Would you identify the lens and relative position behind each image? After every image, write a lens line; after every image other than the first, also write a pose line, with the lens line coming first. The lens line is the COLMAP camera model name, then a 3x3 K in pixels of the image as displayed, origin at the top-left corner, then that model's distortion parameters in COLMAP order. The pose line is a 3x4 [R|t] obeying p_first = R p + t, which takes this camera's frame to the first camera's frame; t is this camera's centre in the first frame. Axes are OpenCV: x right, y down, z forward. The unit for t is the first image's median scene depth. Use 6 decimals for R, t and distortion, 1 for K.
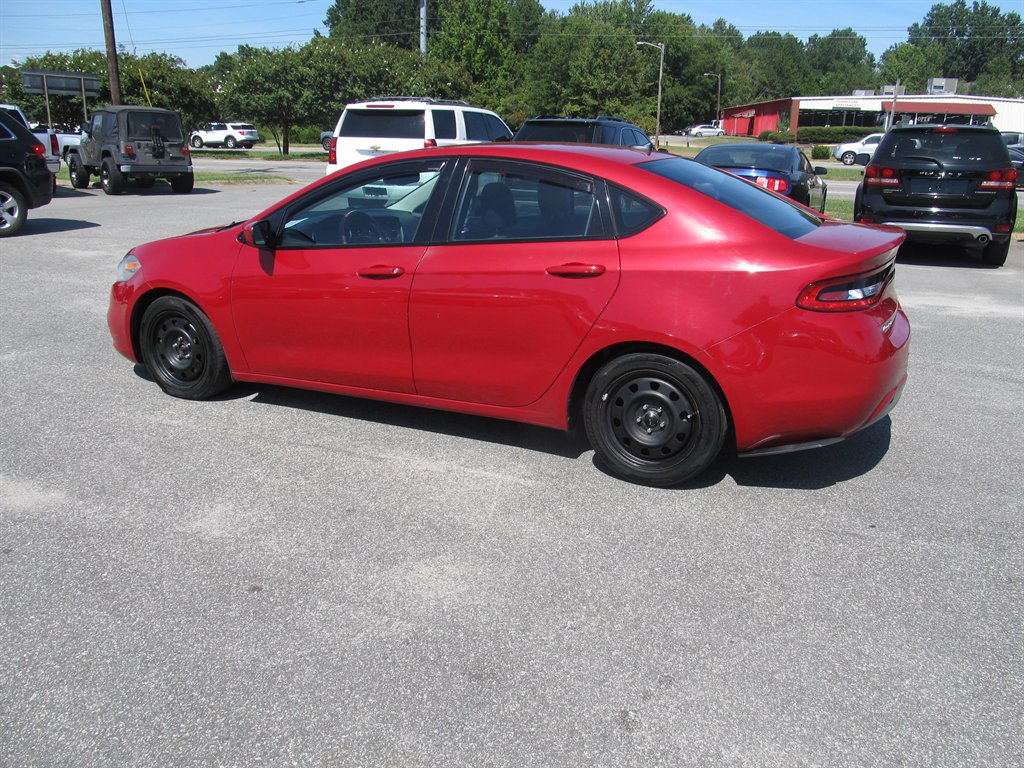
lens RADIAL K [[842.7, 0, 515.5], [0, 842.7, 381.5], [0, 0, 1]] dist [-0.050947, 0.022646]
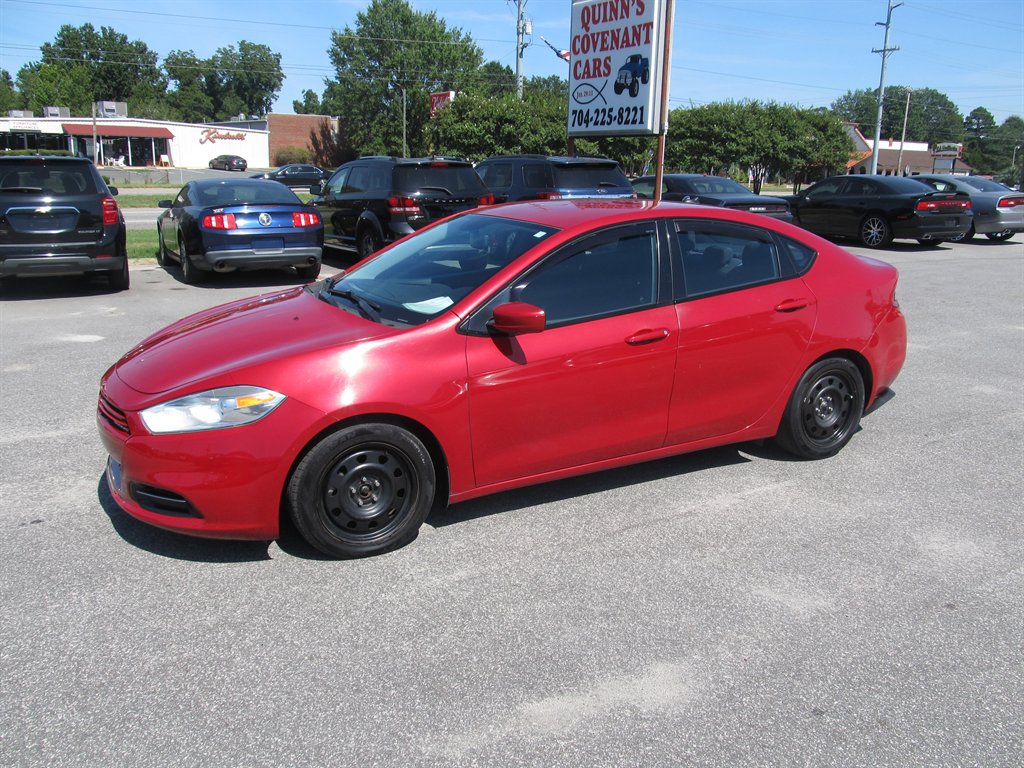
lens RADIAL K [[842.7, 0, 515.5], [0, 842.7, 381.5], [0, 0, 1]] dist [-0.050947, 0.022646]
pose [[0.591534, -0.207599, 0.779095, -0.053513], [0.224999, 0.970400, 0.087742, -0.010283], [-0.774249, 0.123393, 0.620735, 0.025826]]
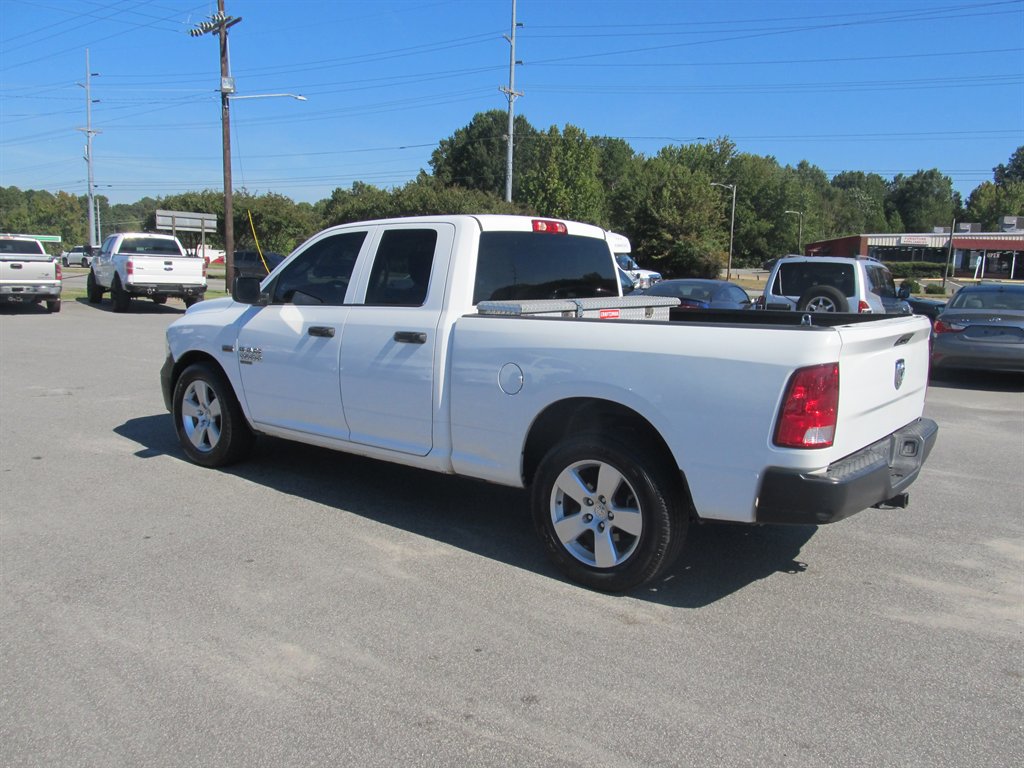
lens RADIAL K [[842.8, 0, 515.5], [0, 842.8, 367.9], [0, 0, 1]] dist [-0.044073, 0.009287]
pose [[0.993016, 0.028019, -0.114606, 0.025144], [-0.046291, 0.986025, -0.160034, 0.010470], [0.108520, 0.164222, 0.980436, -0.041652]]
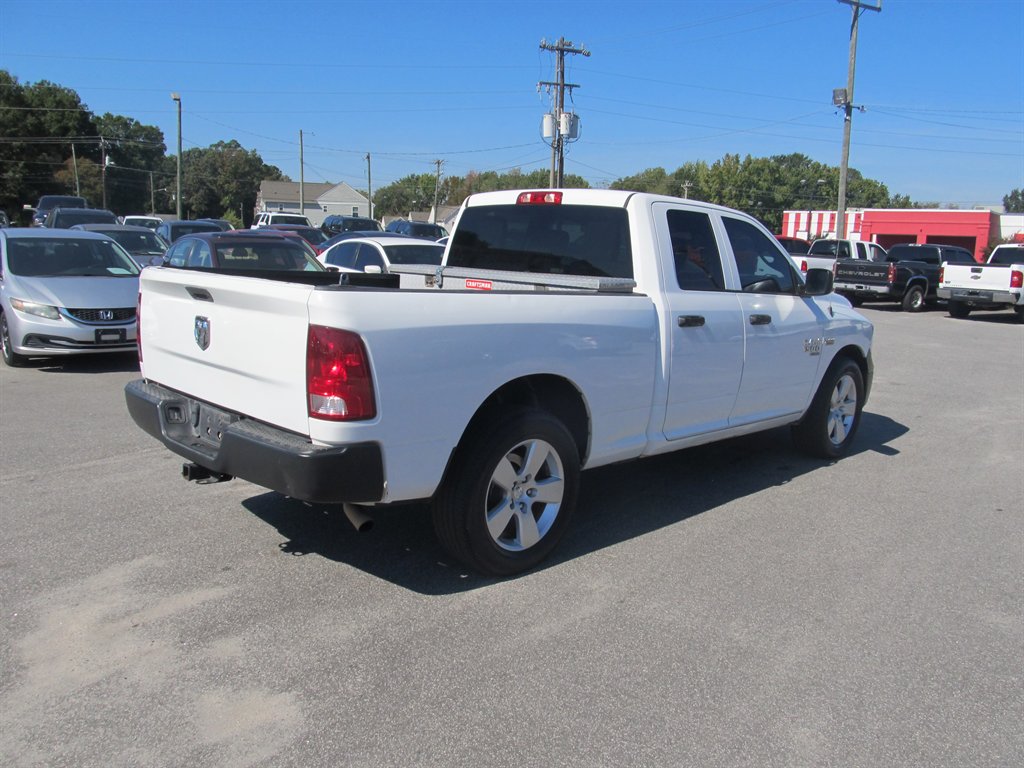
lens RADIAL K [[842.7, 0, 515.5], [0, 842.7, 381.5], [0, 0, 1]] dist [-0.050947, 0.022646]
pose [[-0.214387, 0.147852, -0.965494, 0.087017], [-0.313281, 0.925845, 0.211344, -0.012496], [0.925145, 0.347780, -0.152170, 0.039038]]
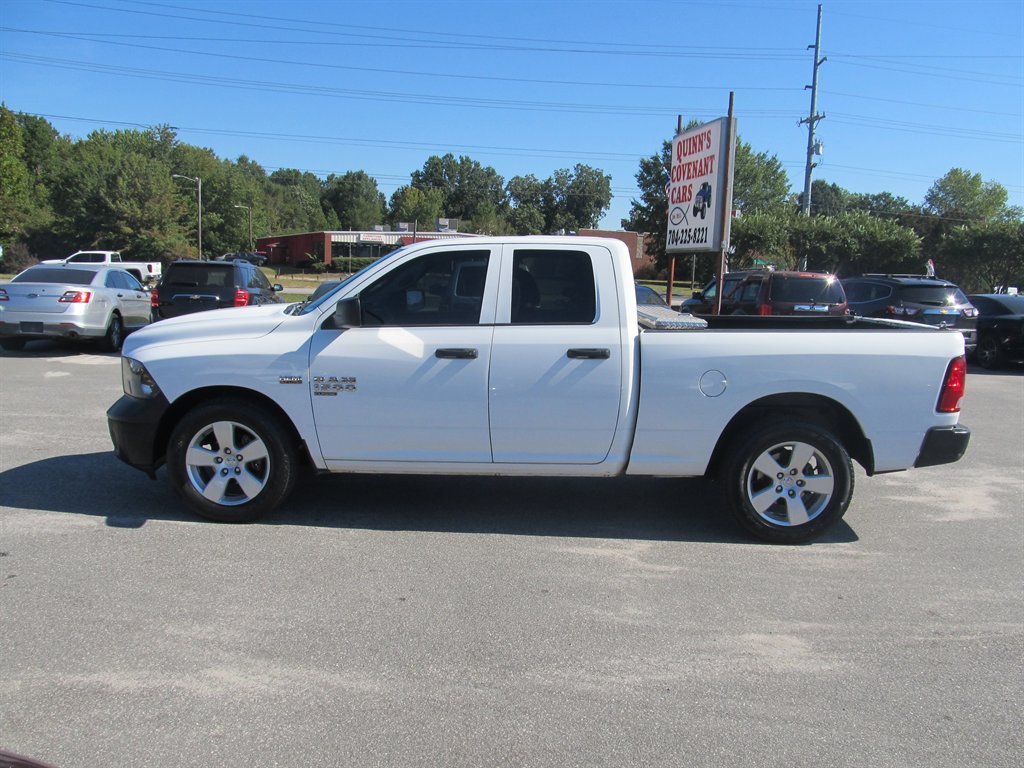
lens RADIAL K [[837.9, 0, 512.0], [0, 837.9, 384.0], [0, 0, 1]] dist [-0.037031, 0.001954]
pose [[0.857689, -0.055730, 0.511140, -0.029248], [0.127114, 0.986233, -0.105767, 0.007099], [-0.498208, 0.155688, 0.852965, -0.034222]]
